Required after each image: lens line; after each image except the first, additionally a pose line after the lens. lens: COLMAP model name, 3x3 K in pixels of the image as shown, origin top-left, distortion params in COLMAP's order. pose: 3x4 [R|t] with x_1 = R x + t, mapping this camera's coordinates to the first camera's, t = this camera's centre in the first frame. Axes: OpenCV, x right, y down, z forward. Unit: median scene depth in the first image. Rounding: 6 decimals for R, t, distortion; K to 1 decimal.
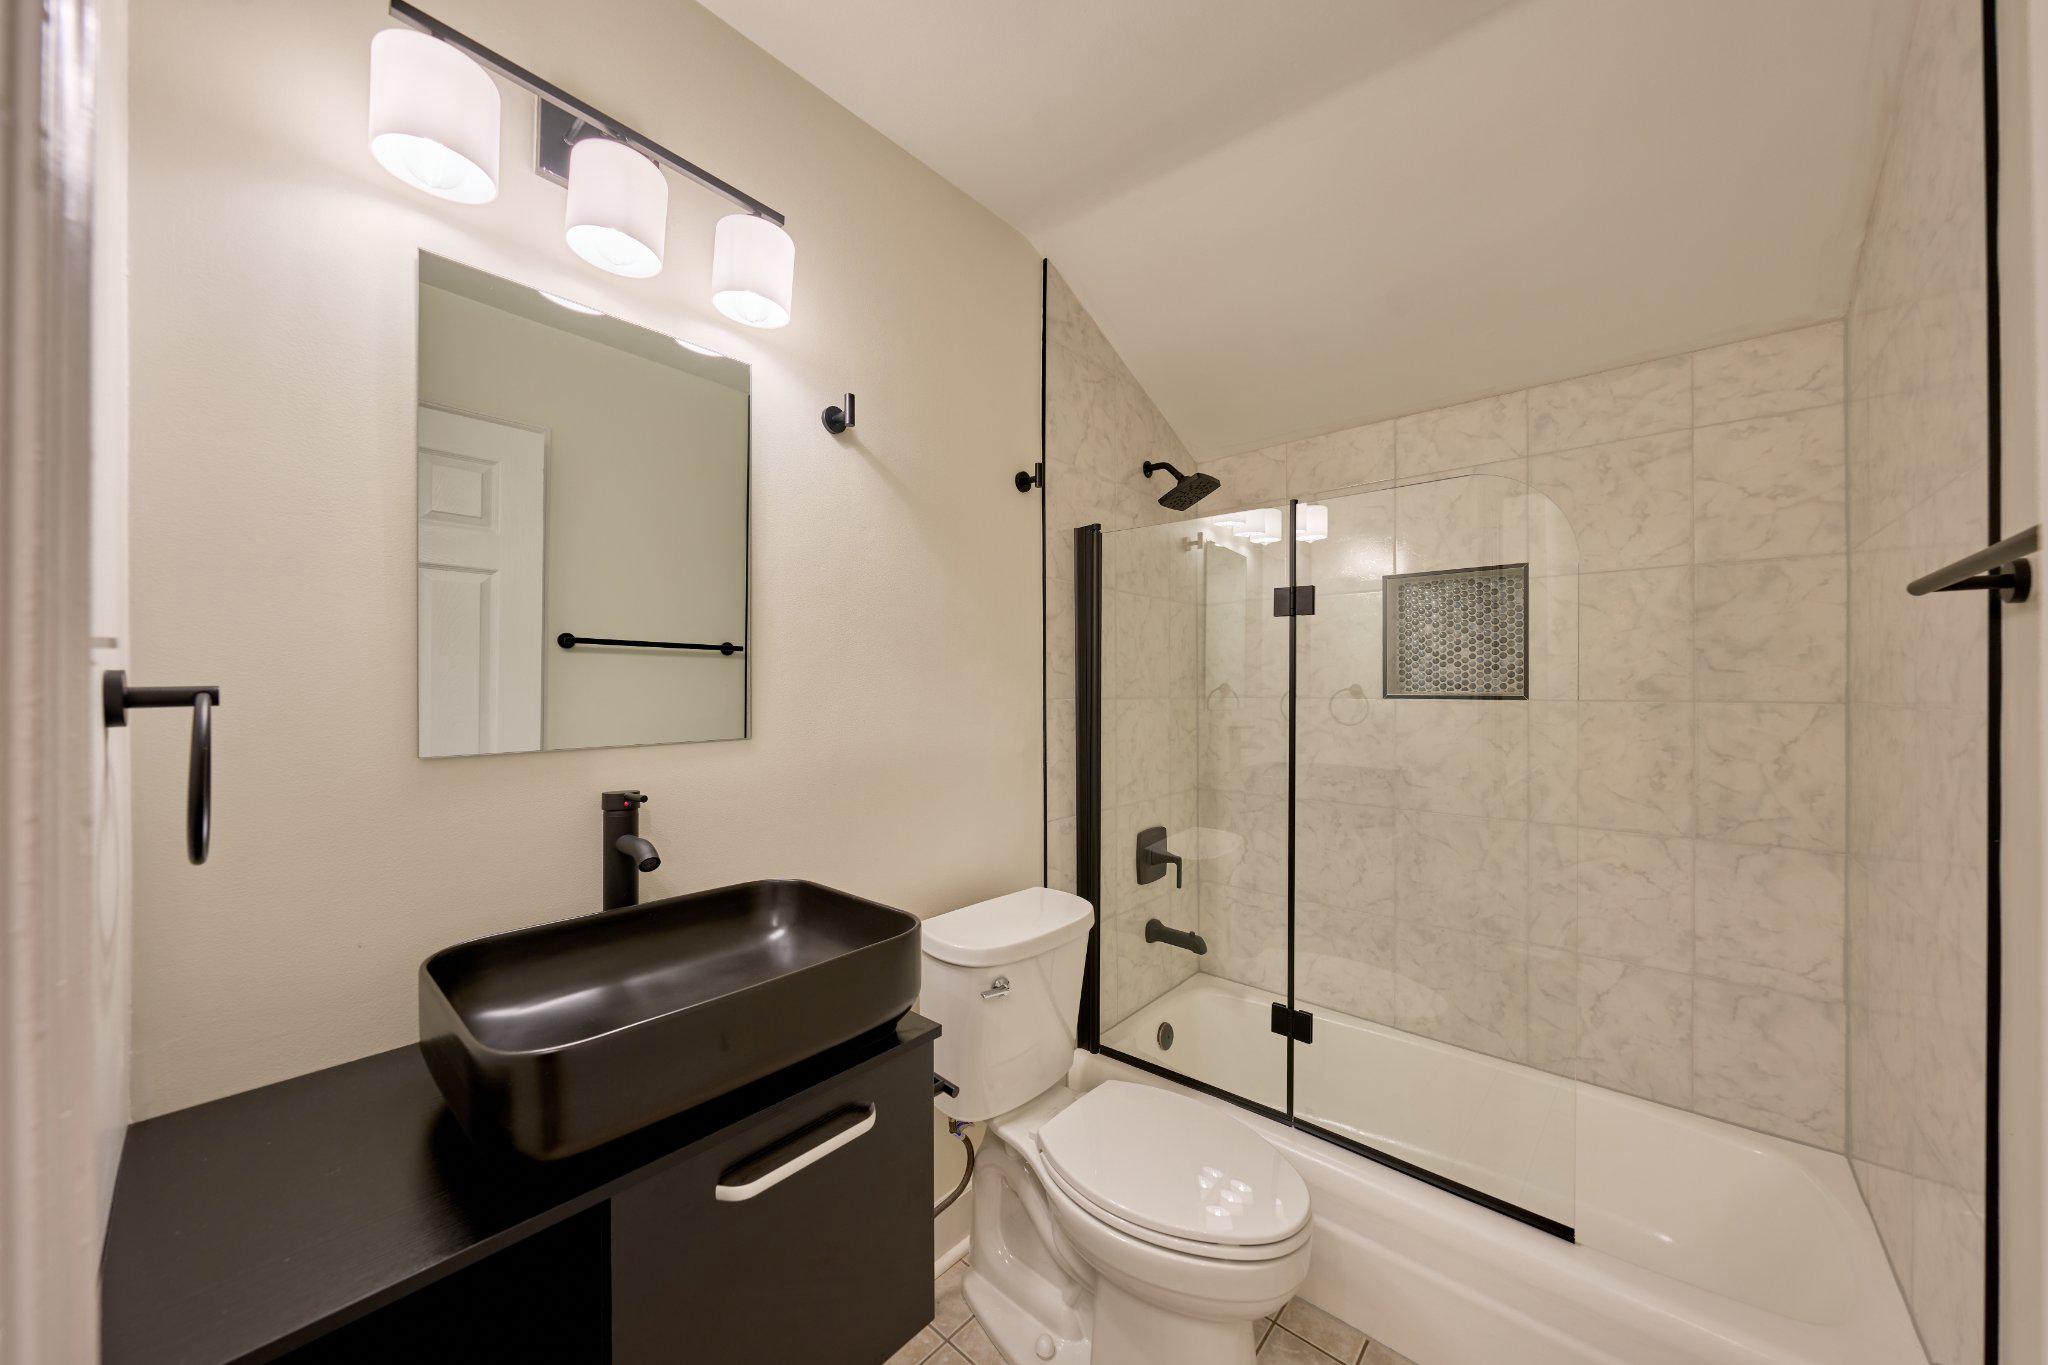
lens RADIAL K [[722.9, 0, 1027.4], [0, 722.9, 687.2], [0, 0, 1]] dist [-0.002055, -0.000054]
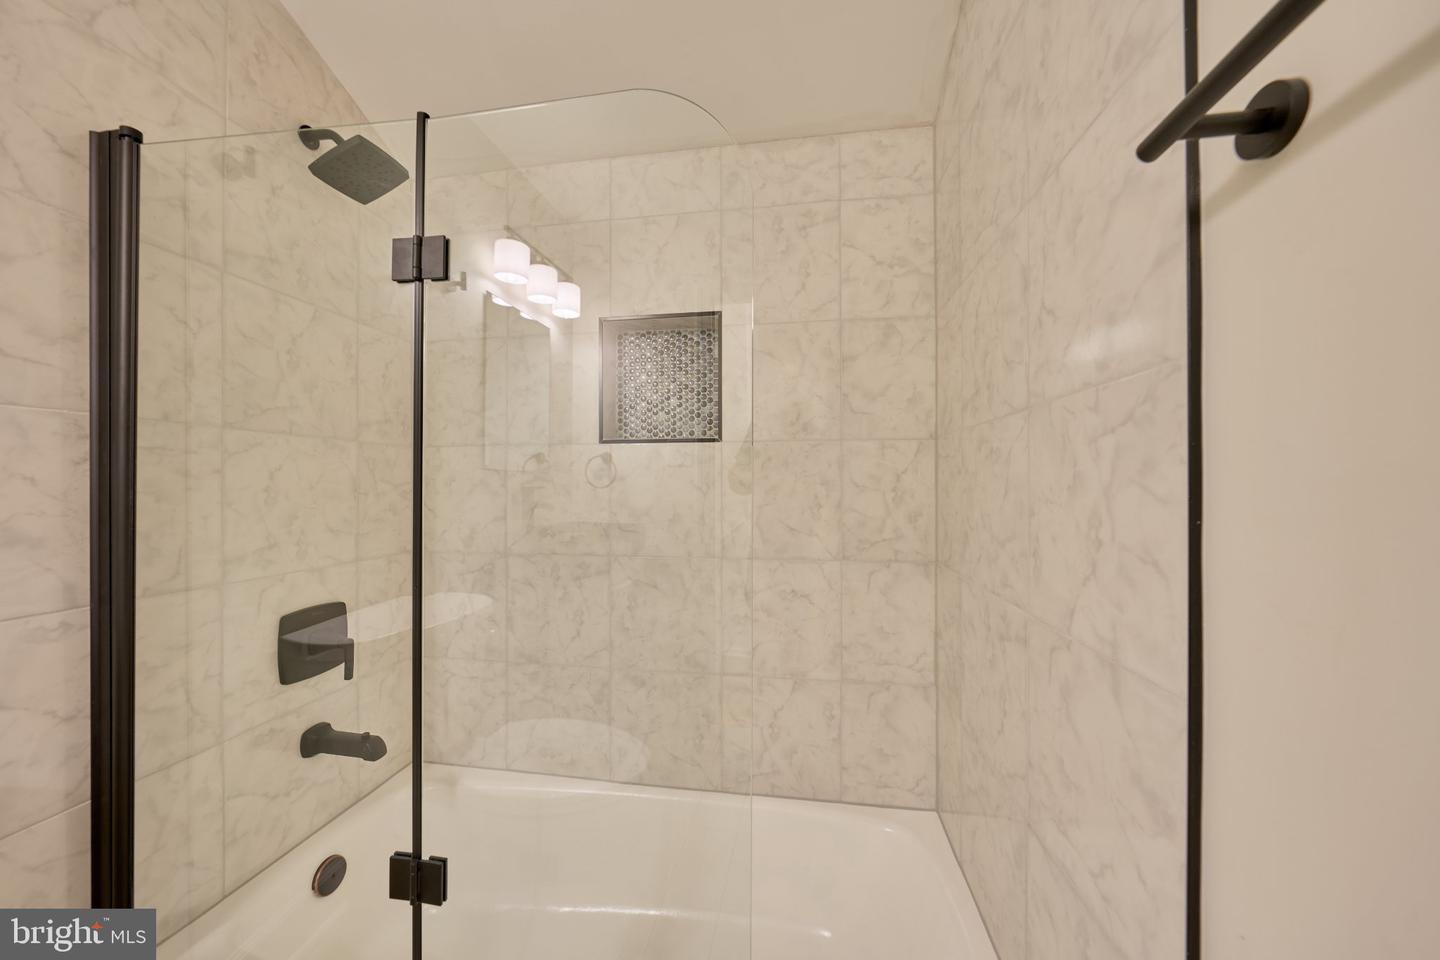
lens RADIAL K [[508.3, 0, 722.4], [0, 508.3, 483.3], [0, 0, 1]] dist [-0.002055, -0.000054]
pose [[0.844956, 0.000897, 0.534836, 0.309657], [0.001112, 0.999993, -0.003434, 0.083099], [-0.534835, 0.003497, 0.844949, 0.388760]]
